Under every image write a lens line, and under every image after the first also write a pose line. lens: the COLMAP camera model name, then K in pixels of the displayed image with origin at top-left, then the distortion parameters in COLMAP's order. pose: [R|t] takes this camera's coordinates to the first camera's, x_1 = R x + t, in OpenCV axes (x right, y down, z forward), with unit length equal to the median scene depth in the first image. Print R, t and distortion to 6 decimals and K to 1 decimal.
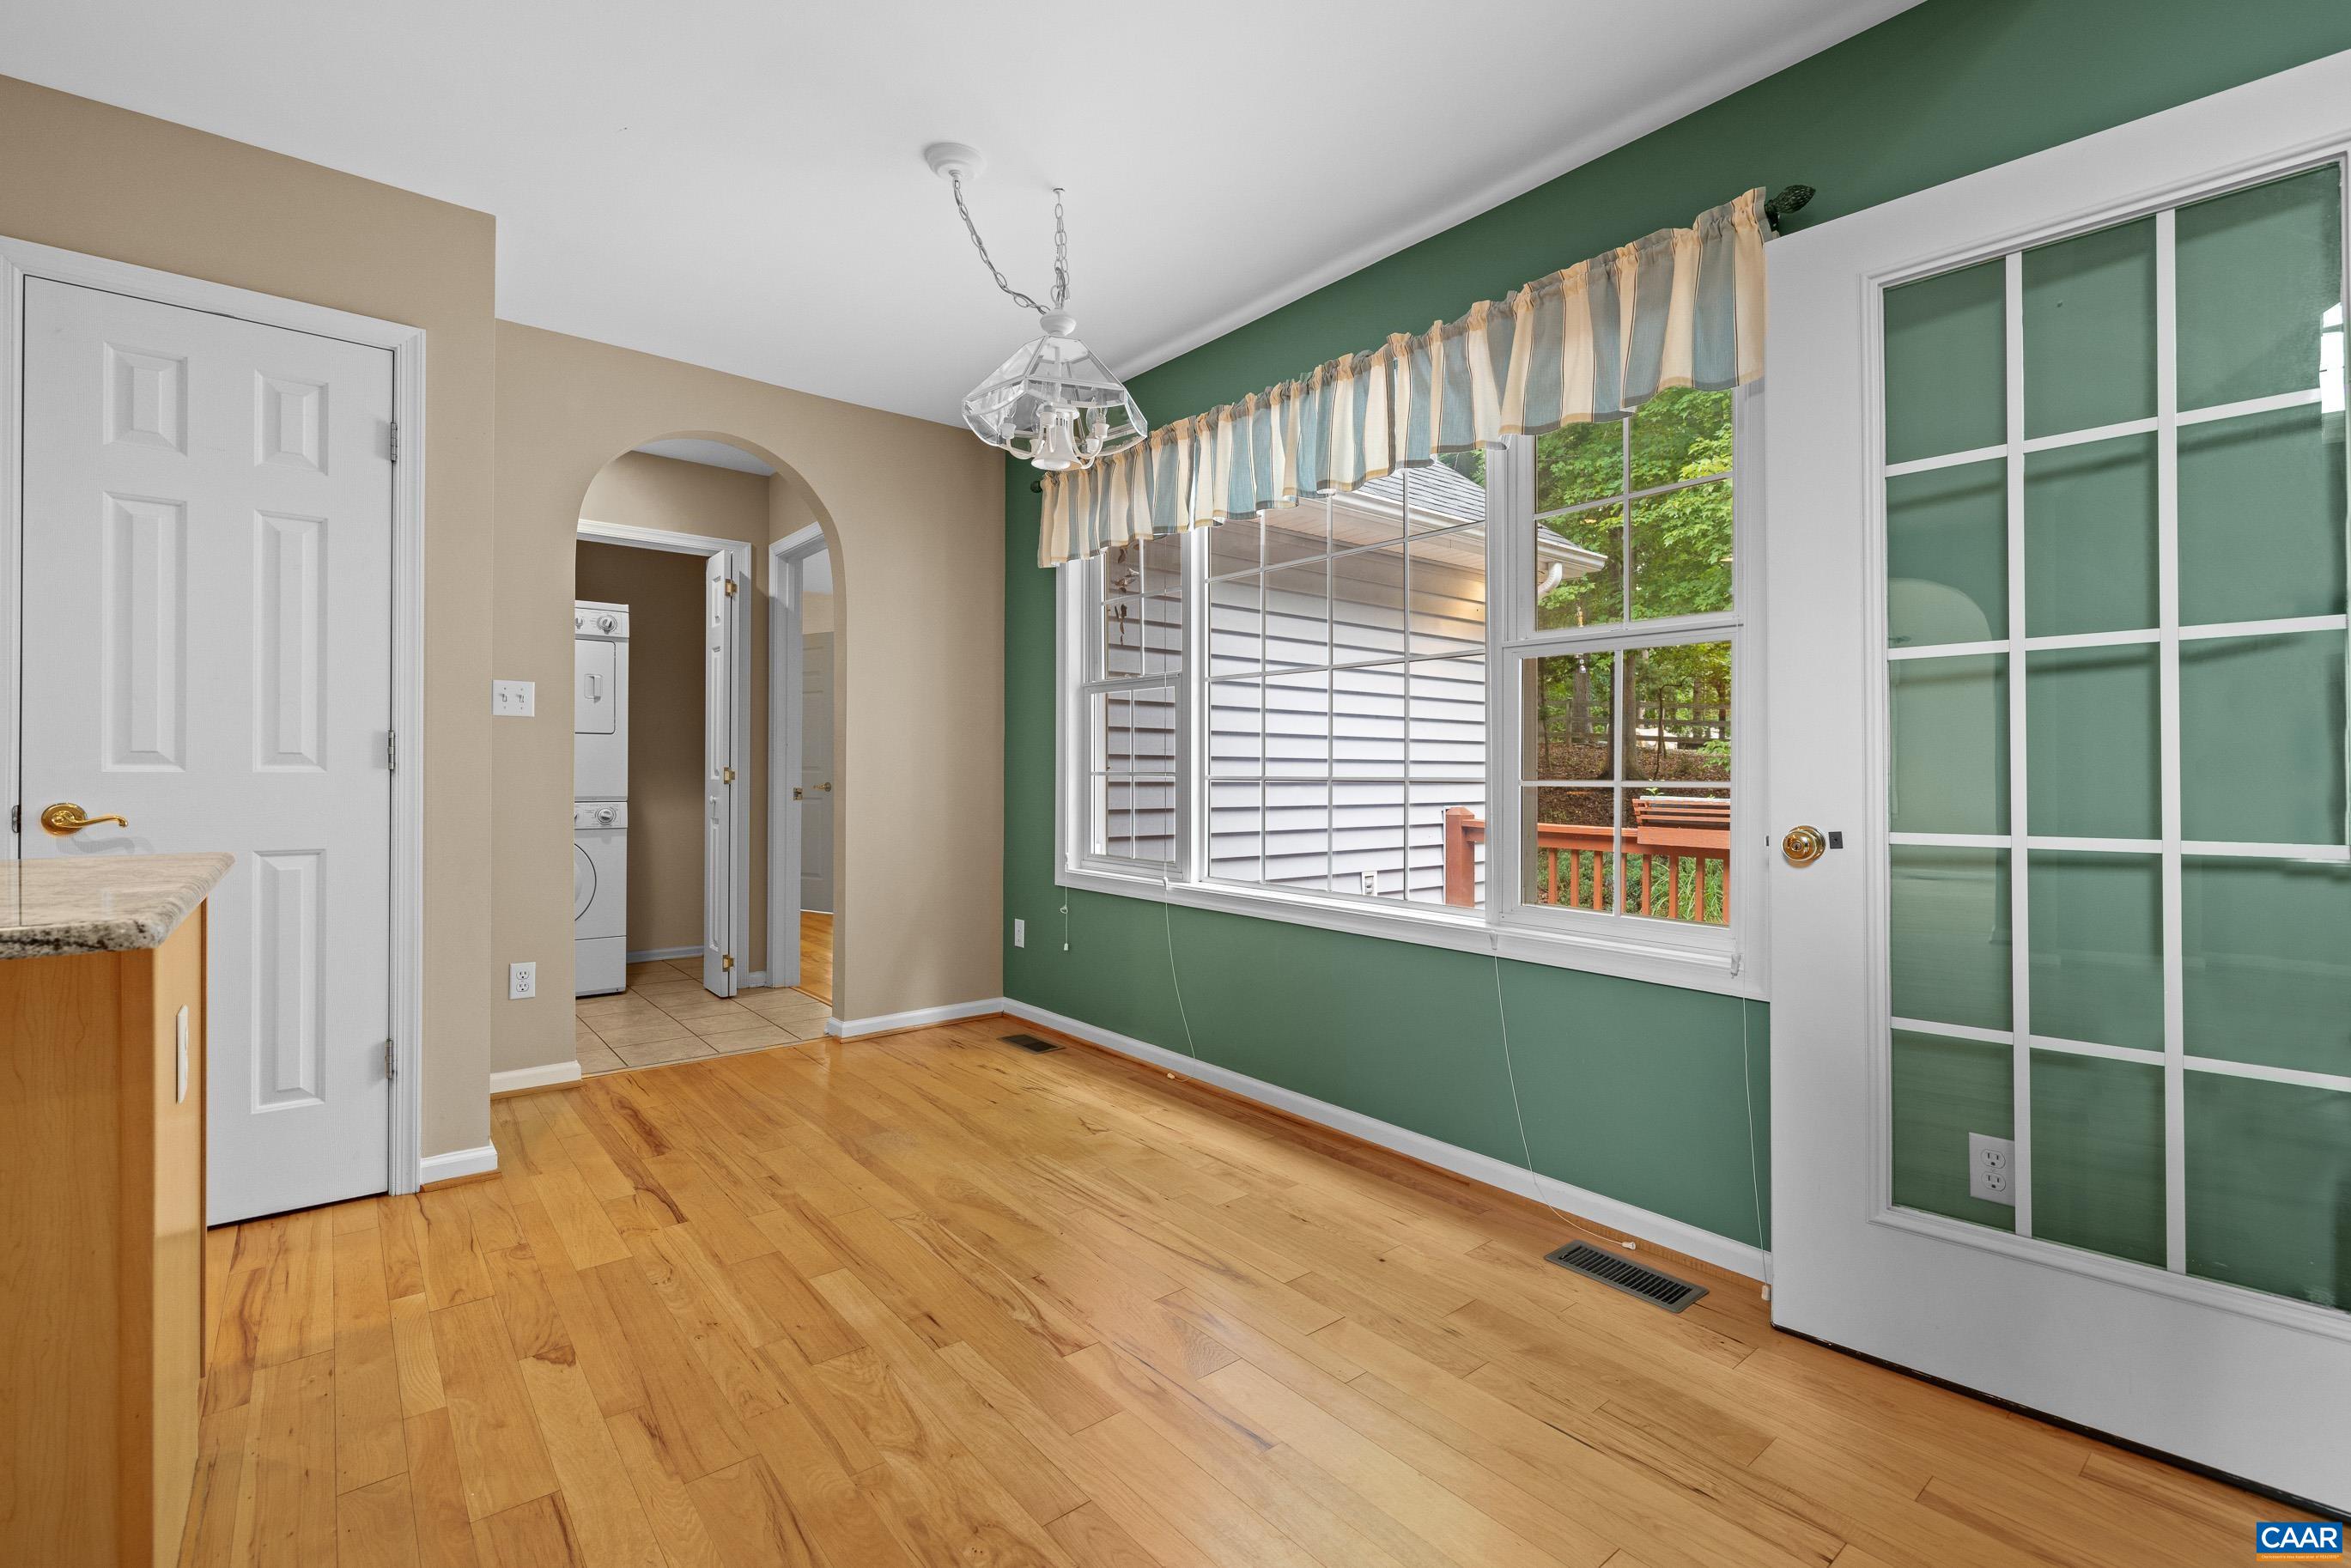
lens RADIAL K [[1052.2, 0, 1153.9], [0, 1052.2, 767.9], [0, 0, 1]] dist [0.006670, -0.002262]
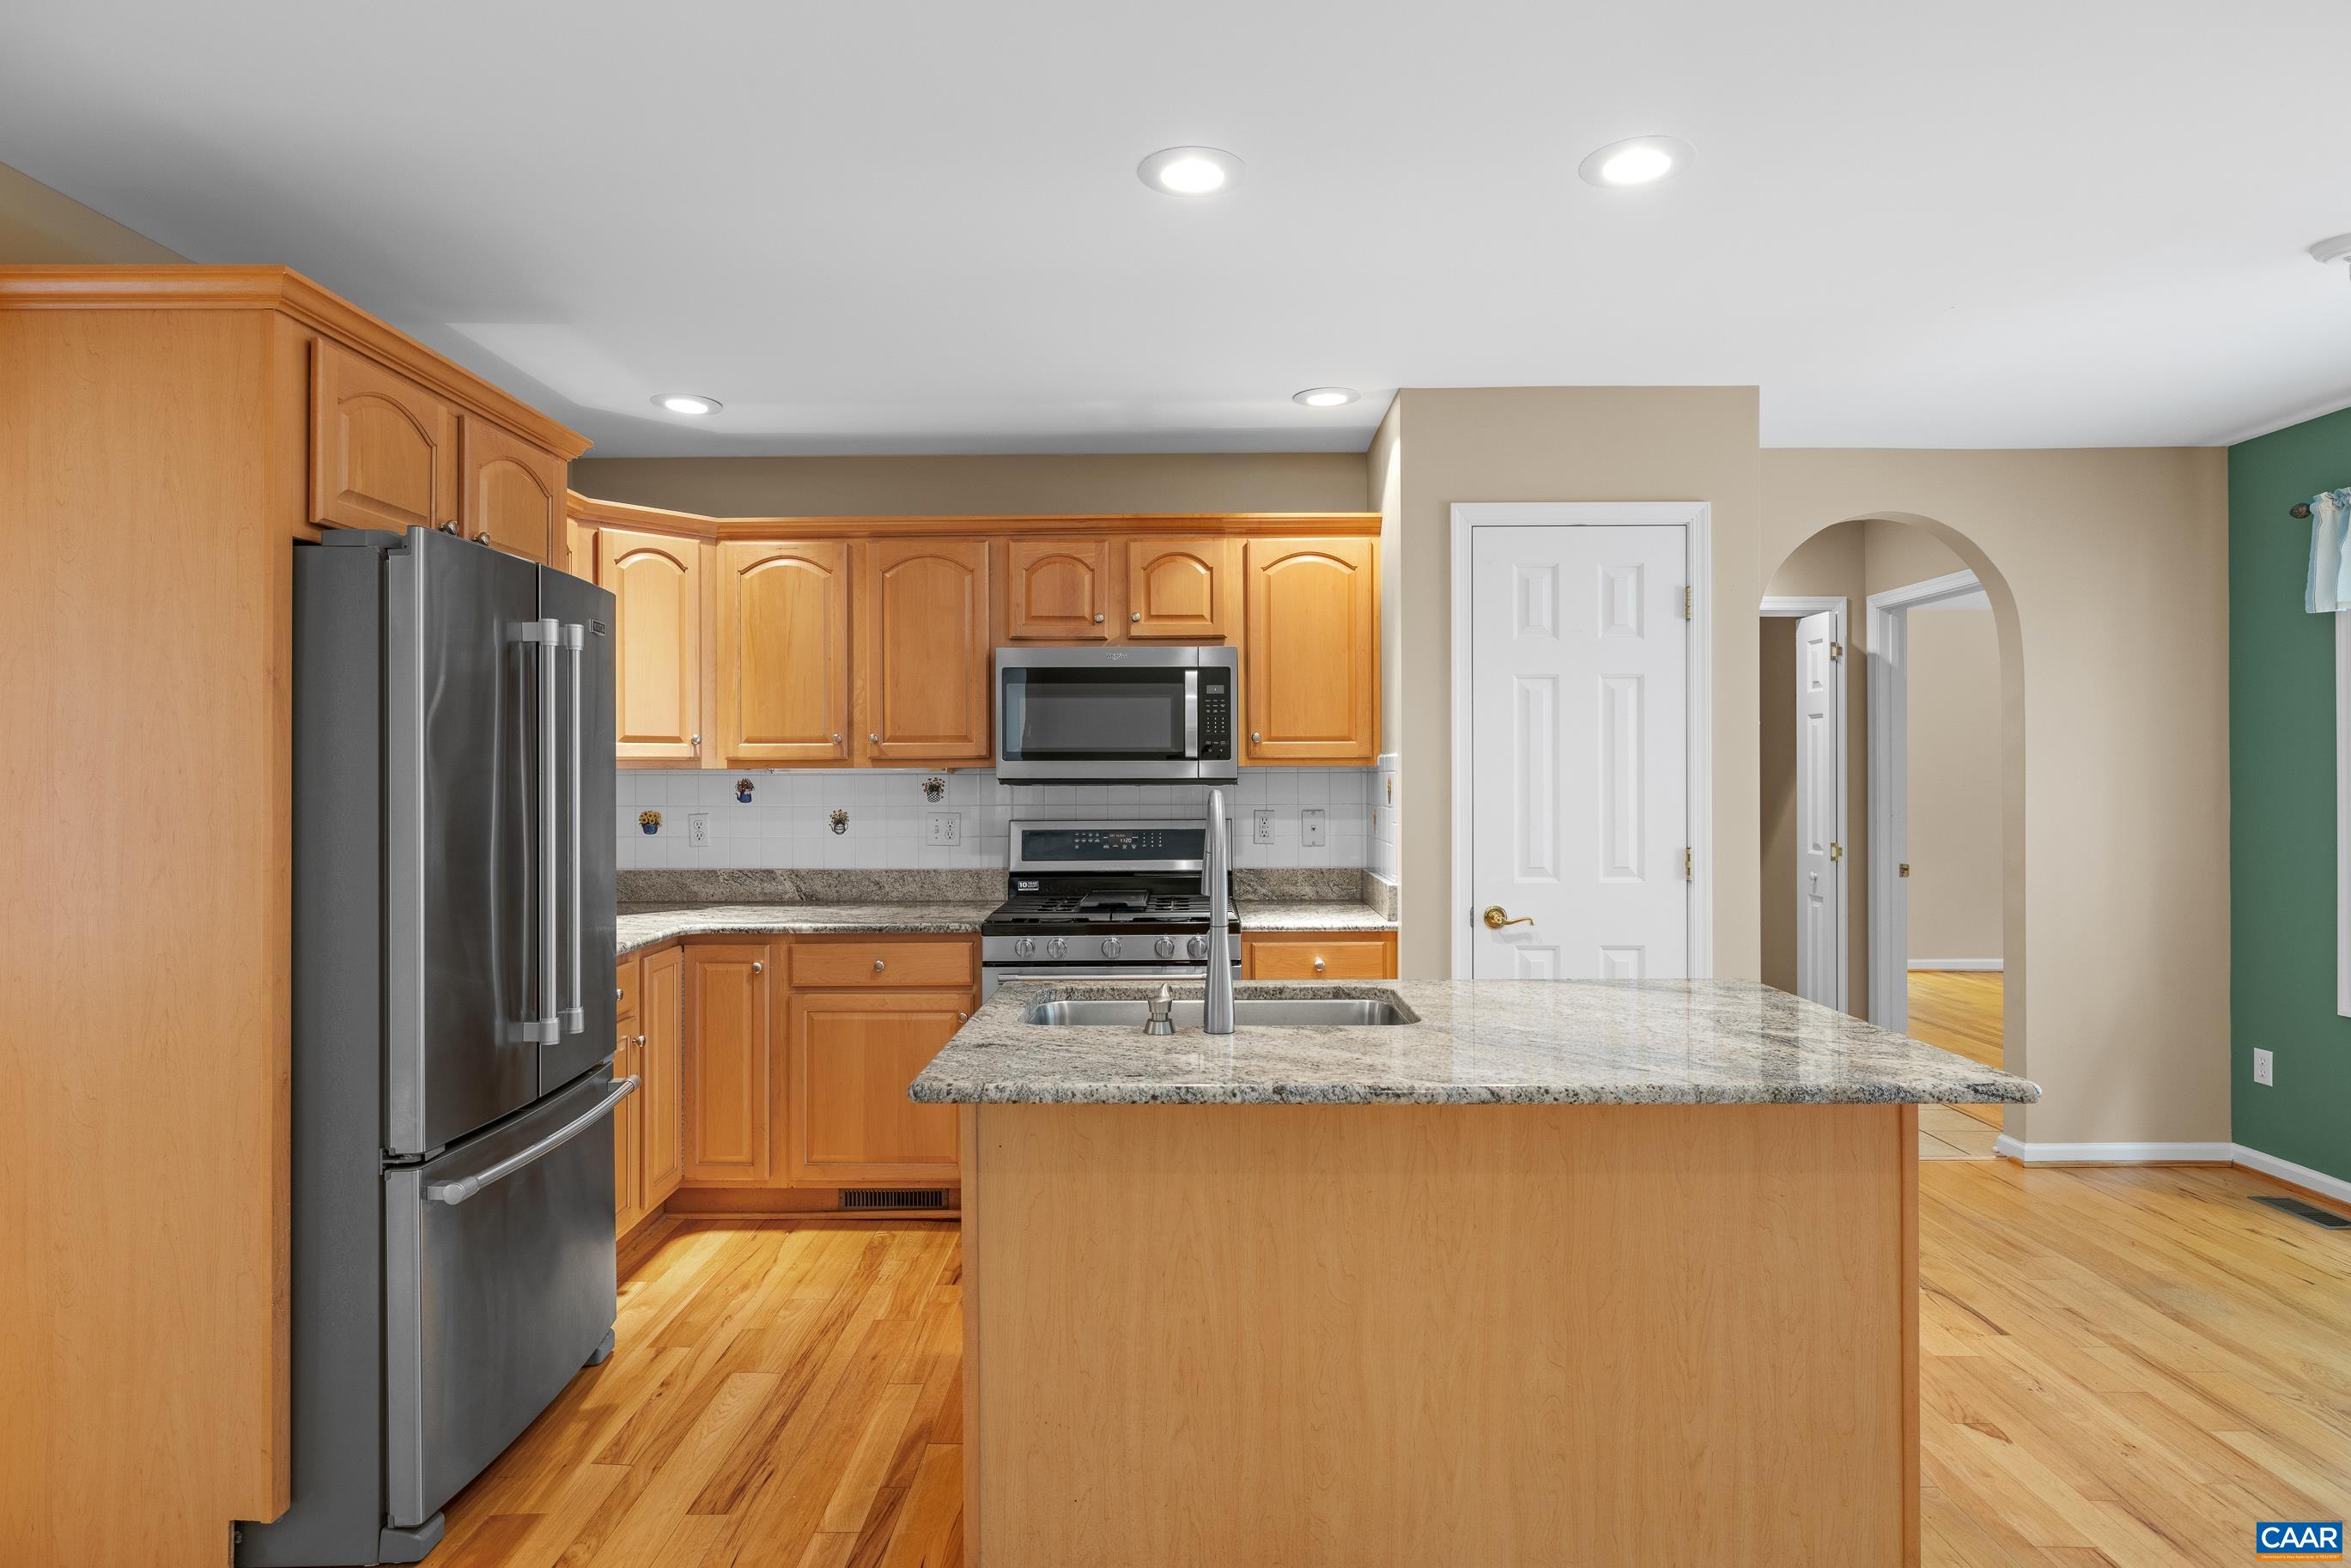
lens RADIAL K [[1260.2, 0, 1180.7], [0, 1260.2, 774.1], [0, 0, 1]] dist [0.012441, -0.007651]
pose [[0.777525, -0.006441, -0.628819, -0.257082], [0.006868, 0.999975, -0.001750, -0.111080], [0.628815, -0.002958, 0.777549, -0.425963]]
